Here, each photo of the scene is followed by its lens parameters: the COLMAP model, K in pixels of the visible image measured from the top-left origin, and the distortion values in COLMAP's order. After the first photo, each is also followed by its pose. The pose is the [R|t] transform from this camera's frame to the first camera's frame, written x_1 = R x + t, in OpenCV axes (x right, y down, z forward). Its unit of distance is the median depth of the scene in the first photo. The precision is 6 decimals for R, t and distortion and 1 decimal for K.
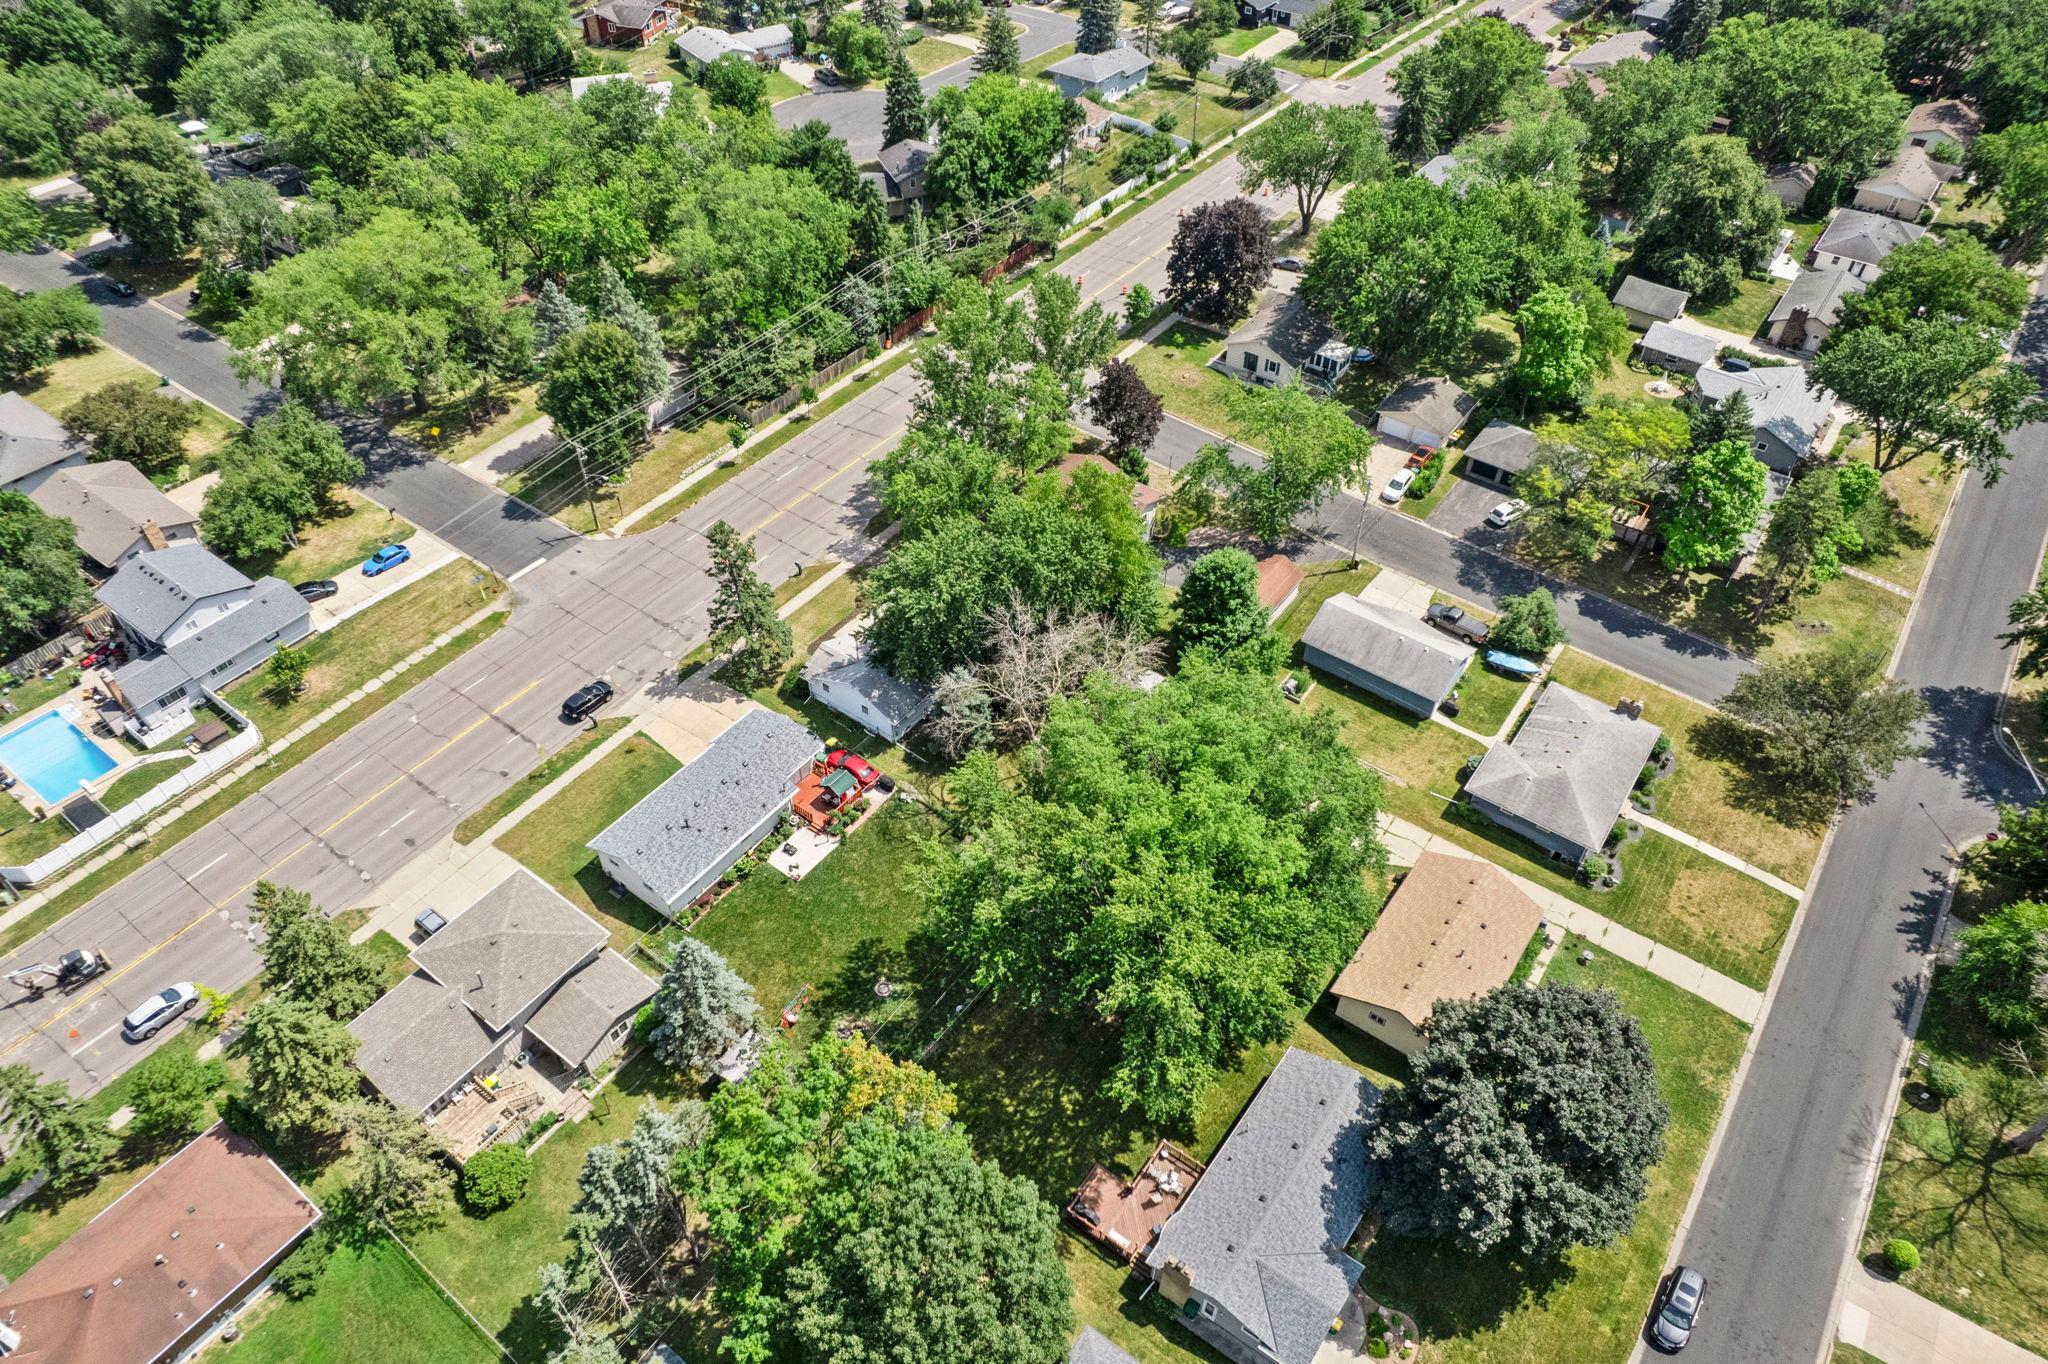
lens RADIAL K [[1322.0, 0, 1016.2], [0, 1322.0, 690.2], [0, 0, 1]] dist [-0.066423, 0.059864]
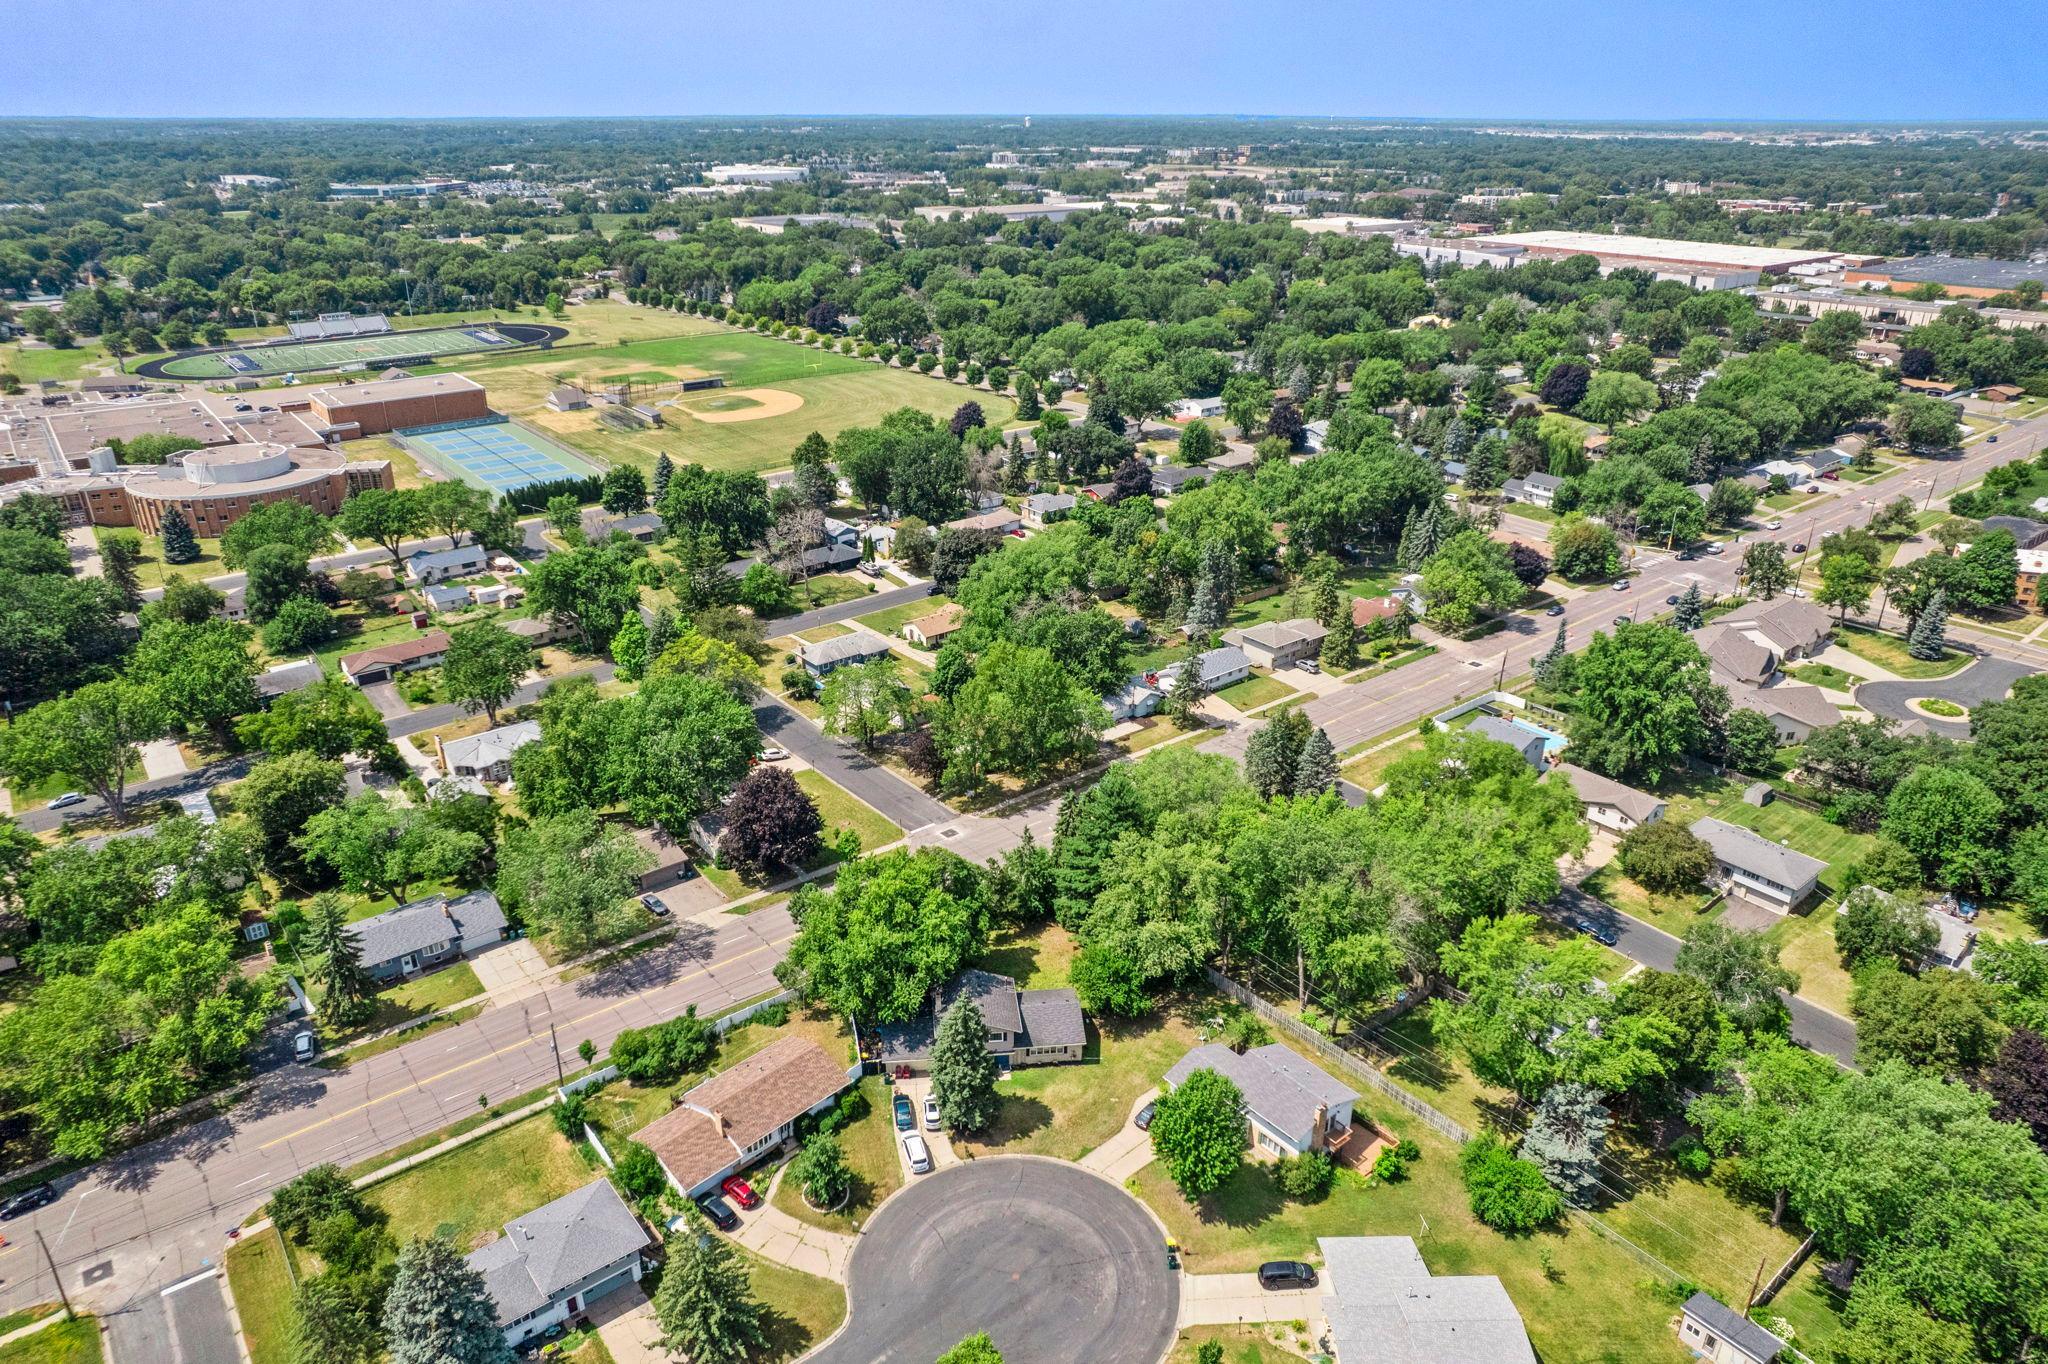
lens RADIAL K [[1322.0, 0, 1016.2], [0, 1322.0, 690.2], [0, 0, 1]] dist [-0.066423, 0.059864]
pose [[-0.966236, -0.111058, 0.232496, -0.352727], [0.174278, 0.382914, 0.907196, -1.620475], [-0.189777, 0.917084, -0.350631, 1.479895]]
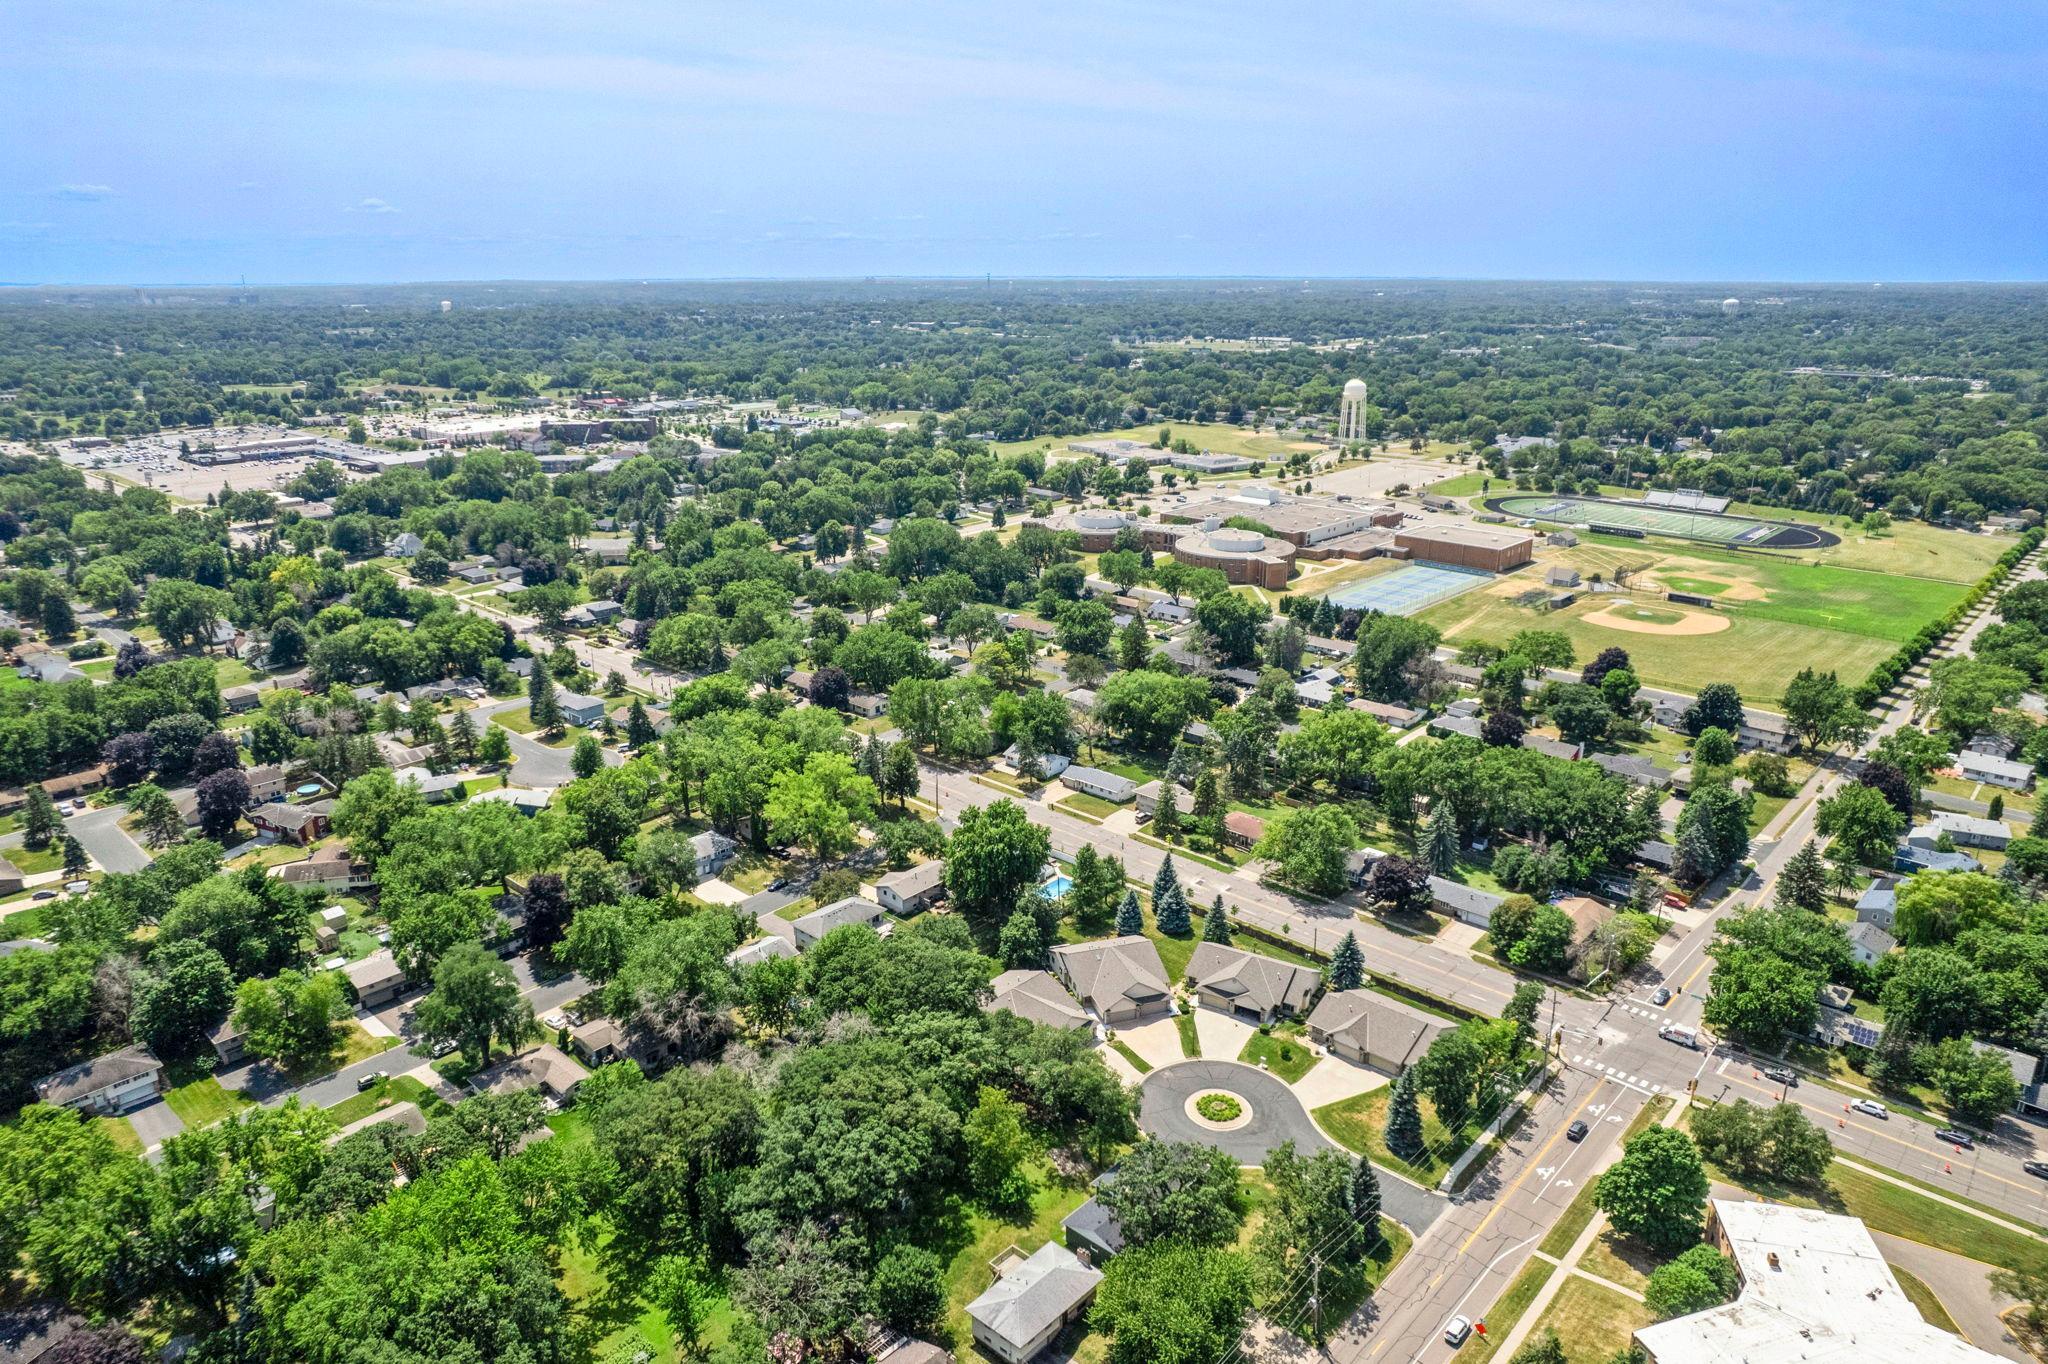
lens RADIAL K [[1316.5, 0, 1017.3], [0, 1316.5, 691.2], [0, 0, 1]] dist [-0.067905, 0.063776]
pose [[0.103363, -0.310923, 0.944798, -2.500175], [0.693343, 0.703588, 0.155690, -0.550764], [-0.713156, 0.638977, 0.288301, 0.050273]]
